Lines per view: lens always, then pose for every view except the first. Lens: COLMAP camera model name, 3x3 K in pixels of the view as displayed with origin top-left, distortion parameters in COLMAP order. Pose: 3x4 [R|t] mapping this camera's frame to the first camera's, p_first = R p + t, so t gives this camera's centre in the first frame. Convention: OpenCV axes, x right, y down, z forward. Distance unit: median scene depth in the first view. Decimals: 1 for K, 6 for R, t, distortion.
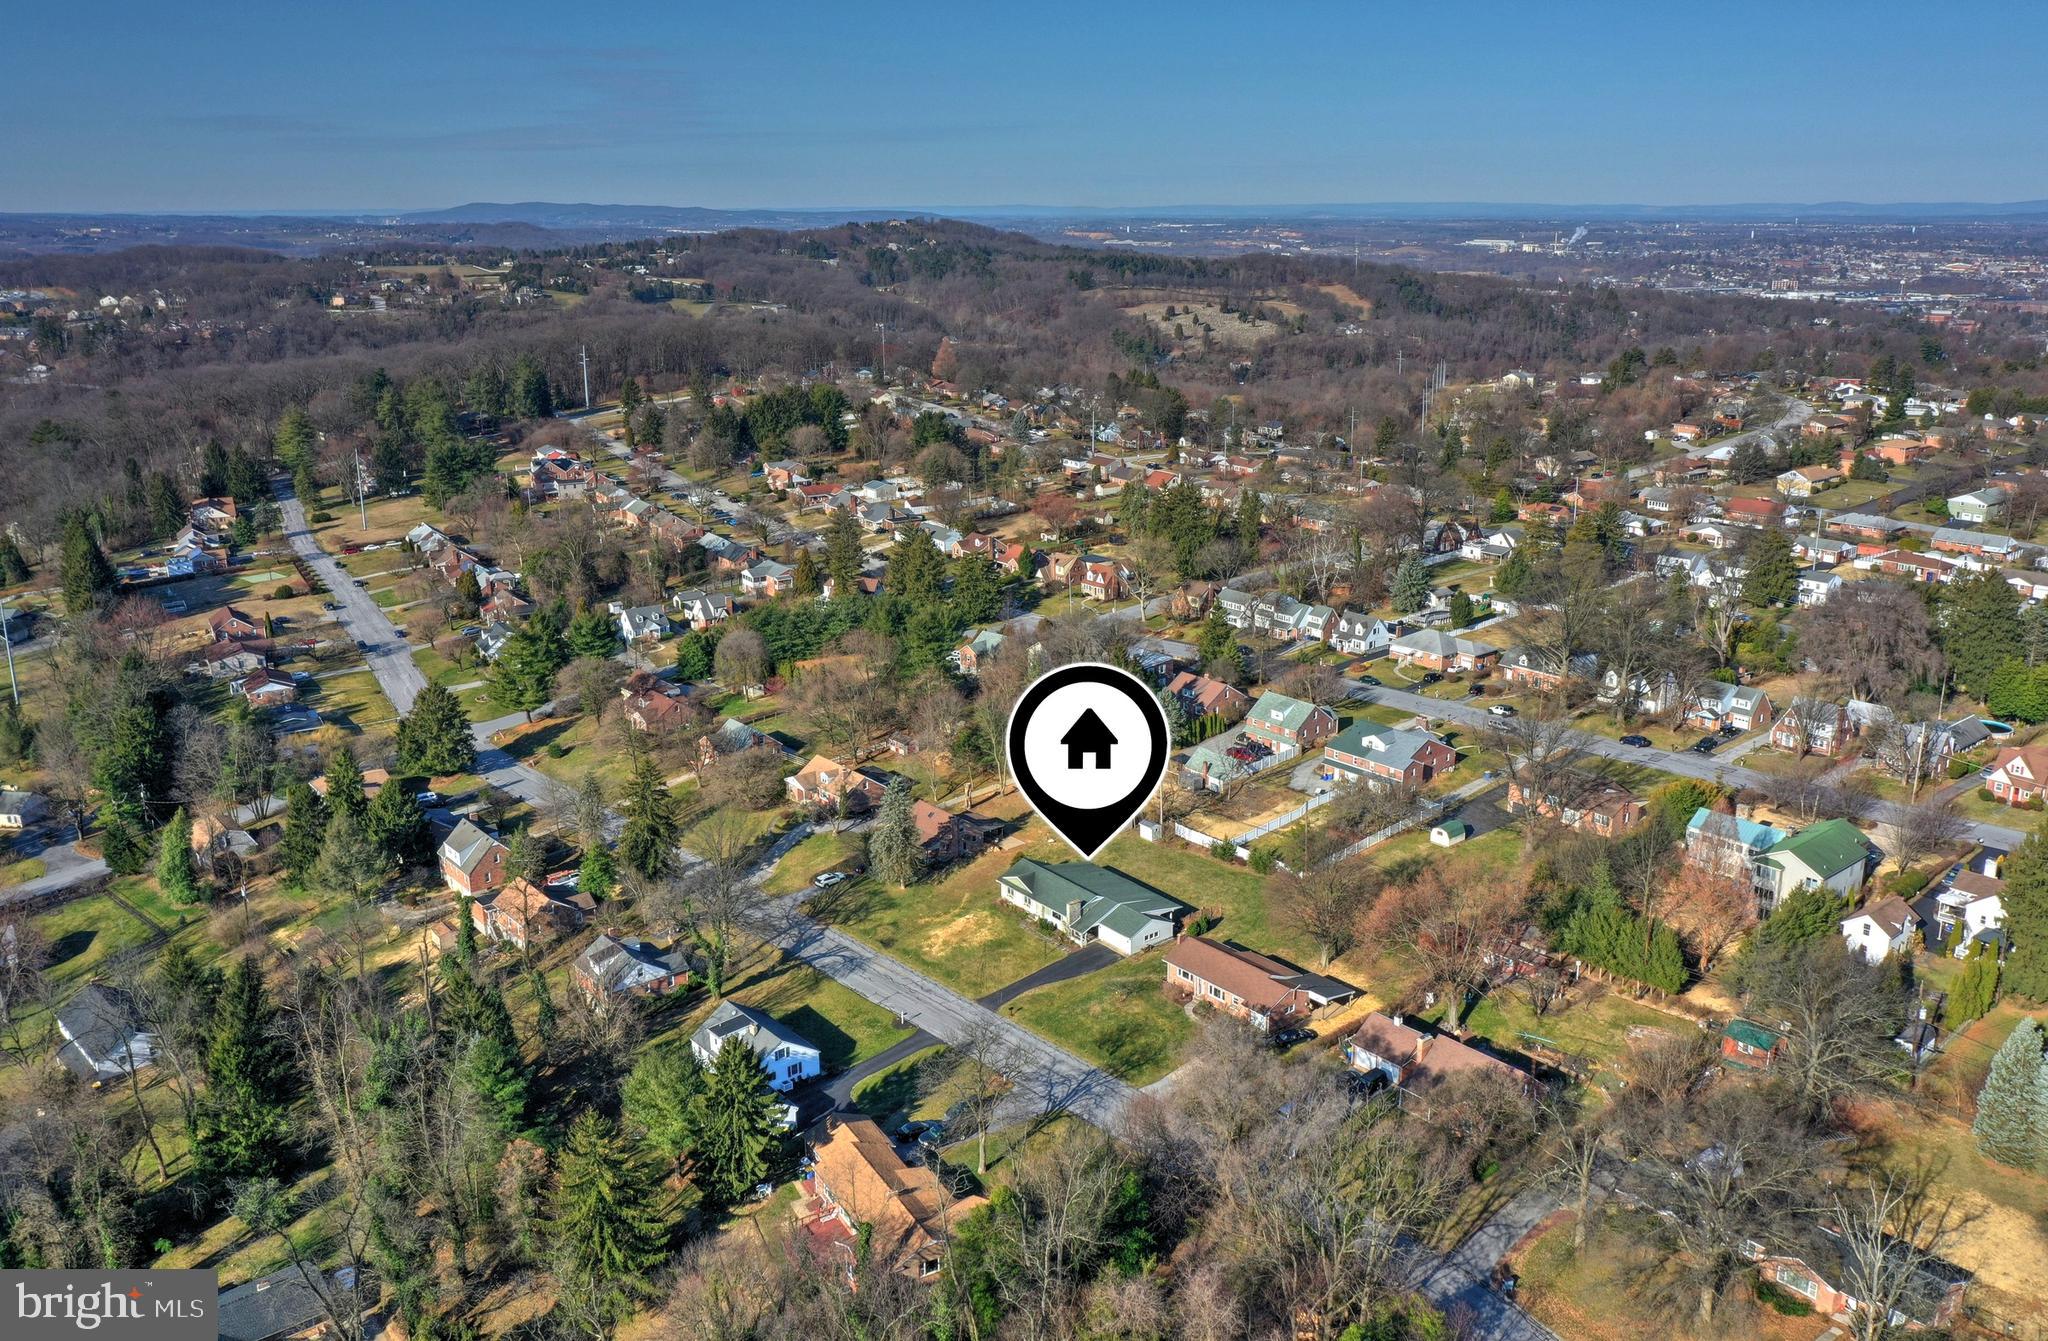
lens RADIAL K [[1650.6, 0, 1024.0], [0, 1650.6, 670.5], [0, 0, 1]] dist [0.000246, -0.000018]
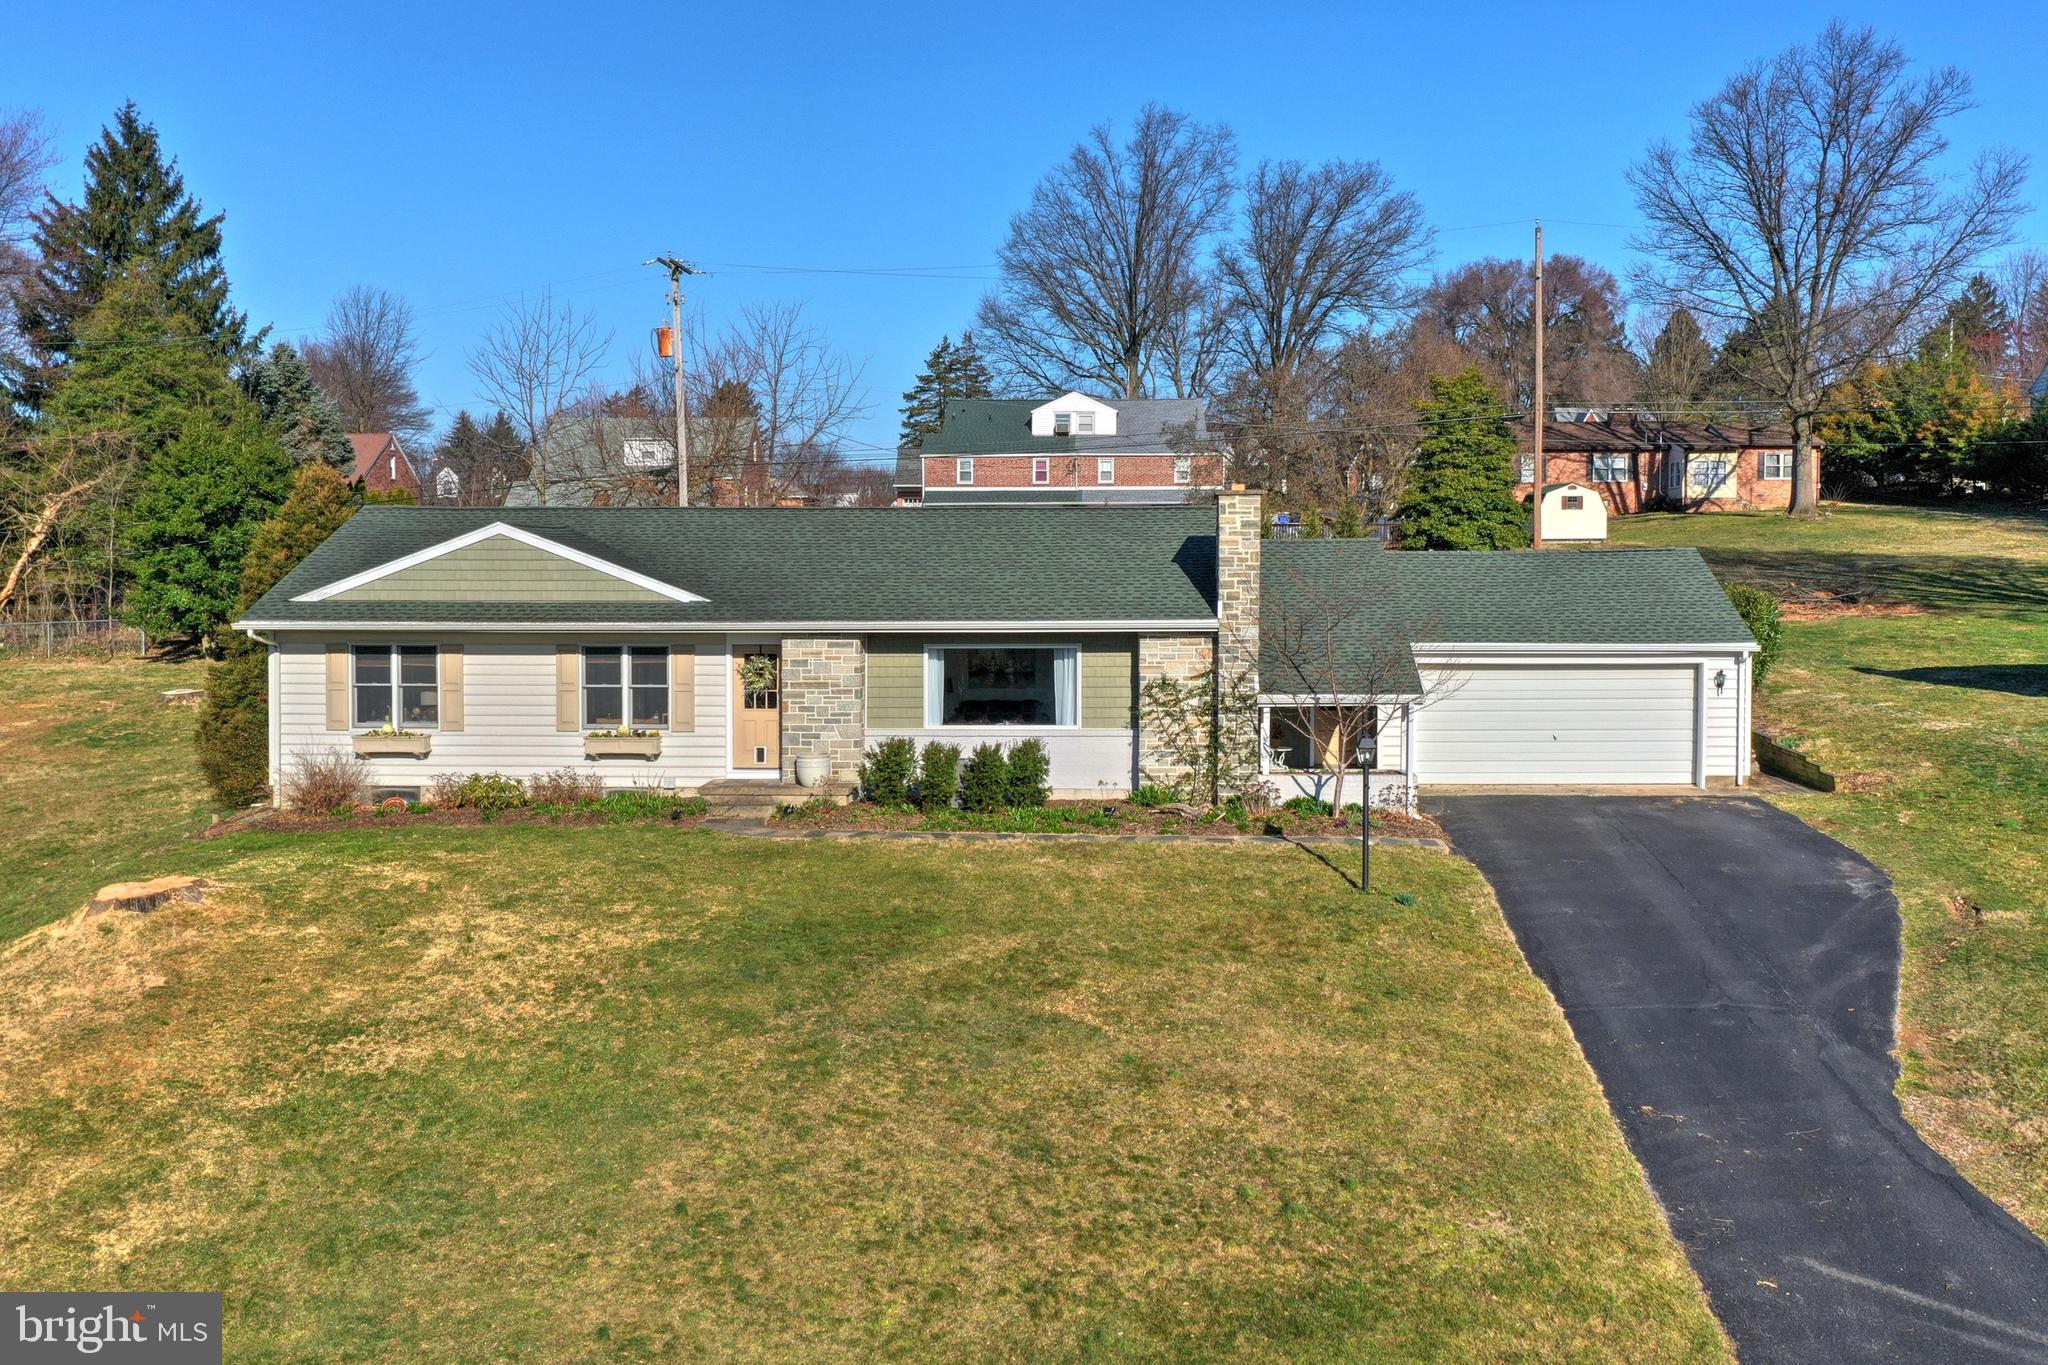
lens RADIAL K [[1788.8, 0, 1105.1], [0, 1788.8, 684.2], [0, 0, 1]] dist [-0.003311, 0.016918]
pose [[0.627561, -0.031192, 0.777942, -0.075358], [0.207740, 0.969680, -0.128703, 0.161418], [-0.750341, 0.242379, 0.615013, 0.890281]]
